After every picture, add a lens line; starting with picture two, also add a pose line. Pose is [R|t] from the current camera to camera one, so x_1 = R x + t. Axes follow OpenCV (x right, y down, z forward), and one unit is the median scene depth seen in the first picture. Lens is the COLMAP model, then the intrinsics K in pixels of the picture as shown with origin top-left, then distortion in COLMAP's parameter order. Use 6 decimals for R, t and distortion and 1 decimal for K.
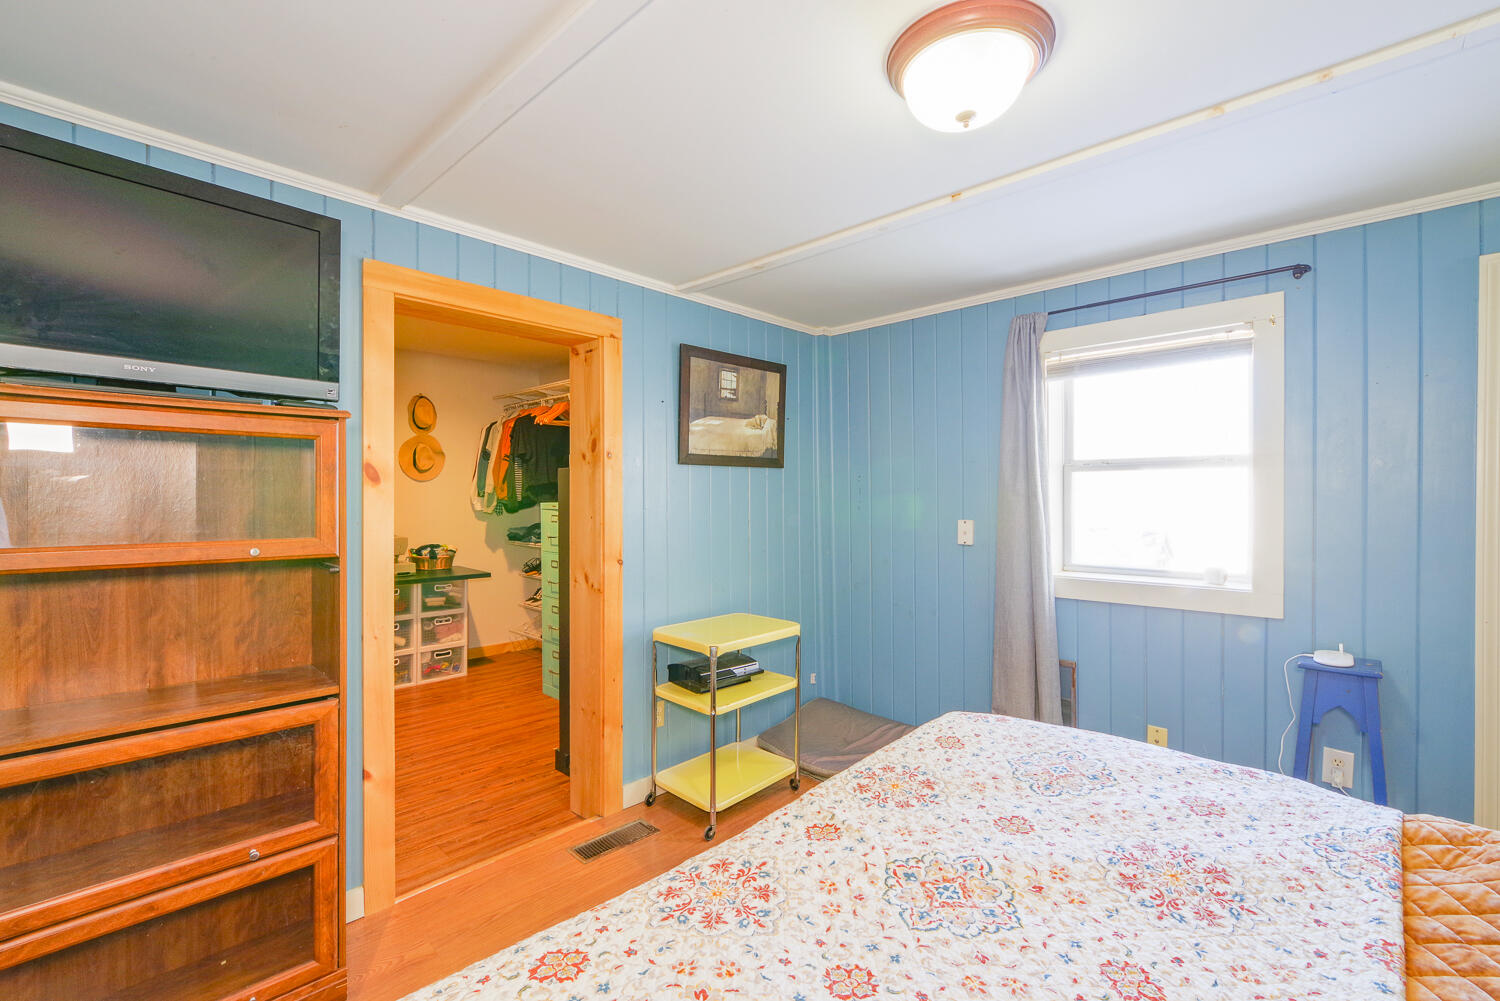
lens RADIAL K [[651.9, 0, 743.6], [0, 651.9, 498.3], [0, 0, 1]] dist [-0.001339, -0.000186]
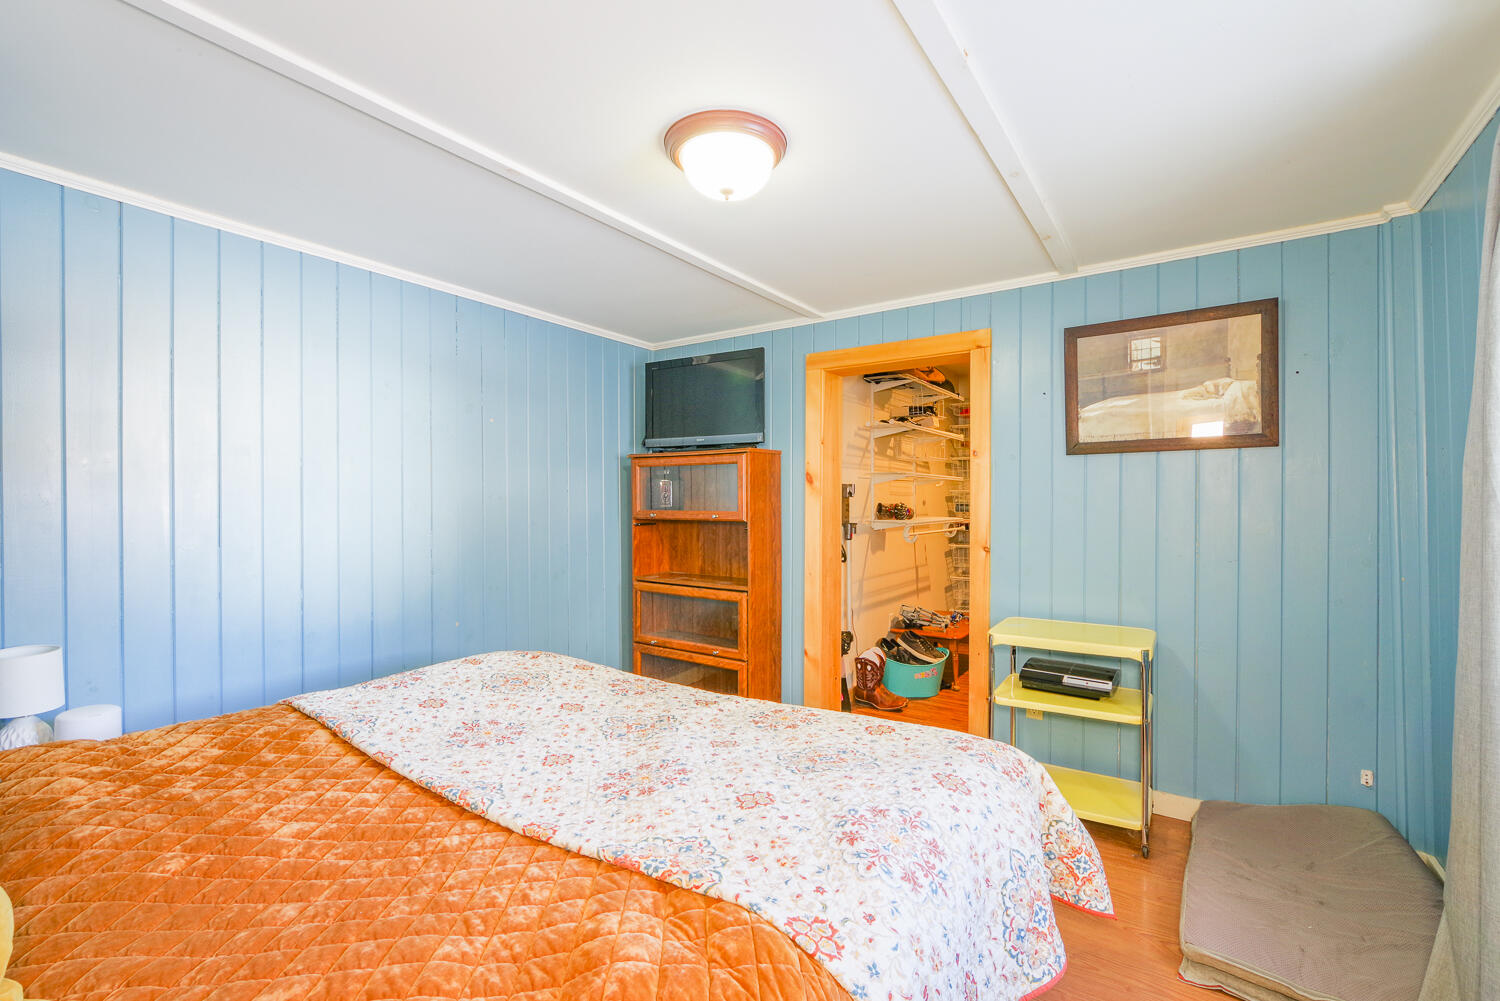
lens RADIAL K [[651.9, 0, 744.4], [0, 651.9, 501.2], [0, 0, 1]] dist [-0.001339, -0.000186]
pose [[0.164994, -0.000157, -0.986295, 0.747397], [-0.003408, 0.999994, -0.000729, 0.016759], [0.986289, 0.003481, 0.164992, 0.374717]]
